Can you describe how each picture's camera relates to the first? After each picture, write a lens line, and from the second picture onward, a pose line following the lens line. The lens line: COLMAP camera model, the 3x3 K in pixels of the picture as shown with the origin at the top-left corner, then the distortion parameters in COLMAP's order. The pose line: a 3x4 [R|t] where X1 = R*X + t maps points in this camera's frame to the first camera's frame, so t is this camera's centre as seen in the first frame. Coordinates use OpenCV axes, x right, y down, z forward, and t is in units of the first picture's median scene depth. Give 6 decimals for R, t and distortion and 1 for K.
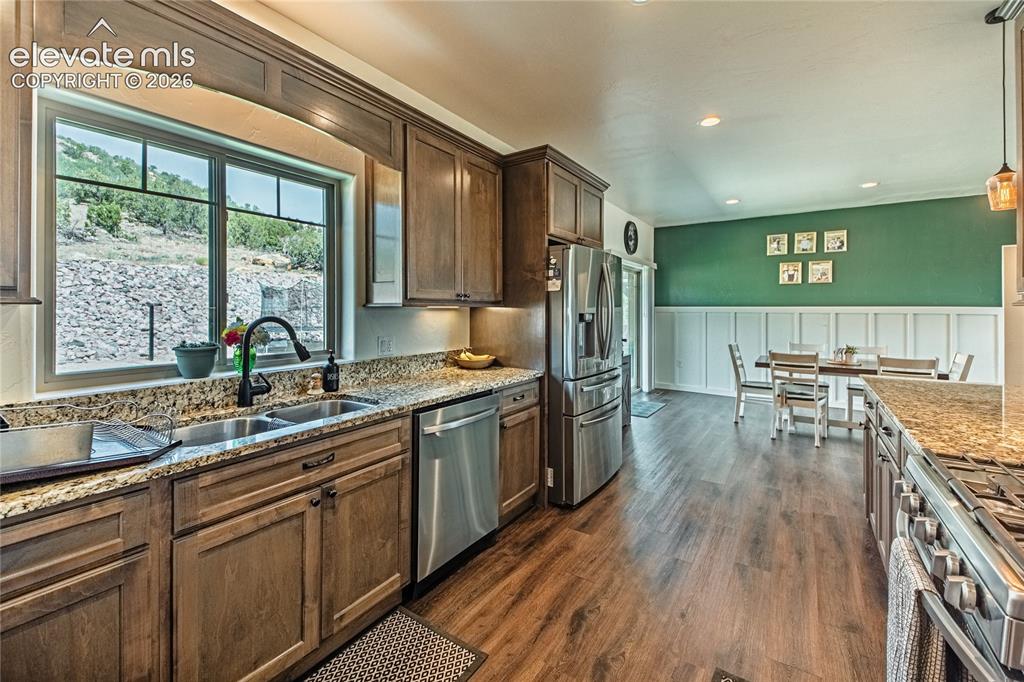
lens RADIAL K [[416.7, 0, 508.7], [0, 416.7, 322.6], [0, 0, 1]] dist [0.032943, -0.011470]
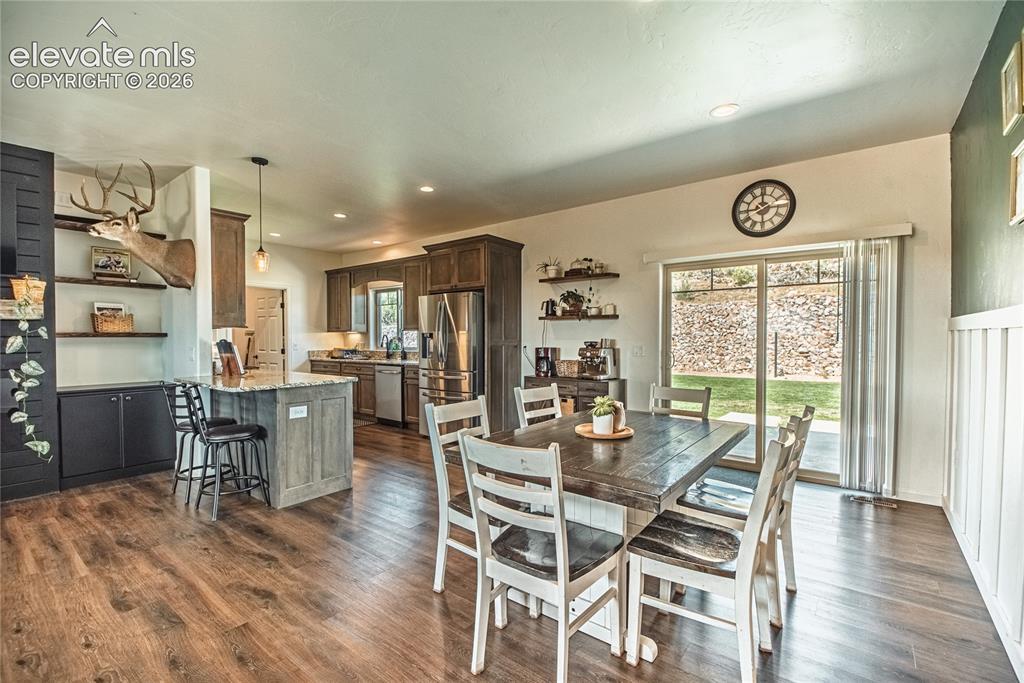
lens RADIAL K [[444.2, 0, 528.3], [0, 444.2, 347.2], [0, 0, 1]] dist [0.000564, -0.013810]
pose [[-0.036137, 0.018519, -0.999175, 2.166933], [-0.022887, 0.999551, 0.019354, -0.008204], [0.999085, 0.023567, -0.035697, 1.573627]]
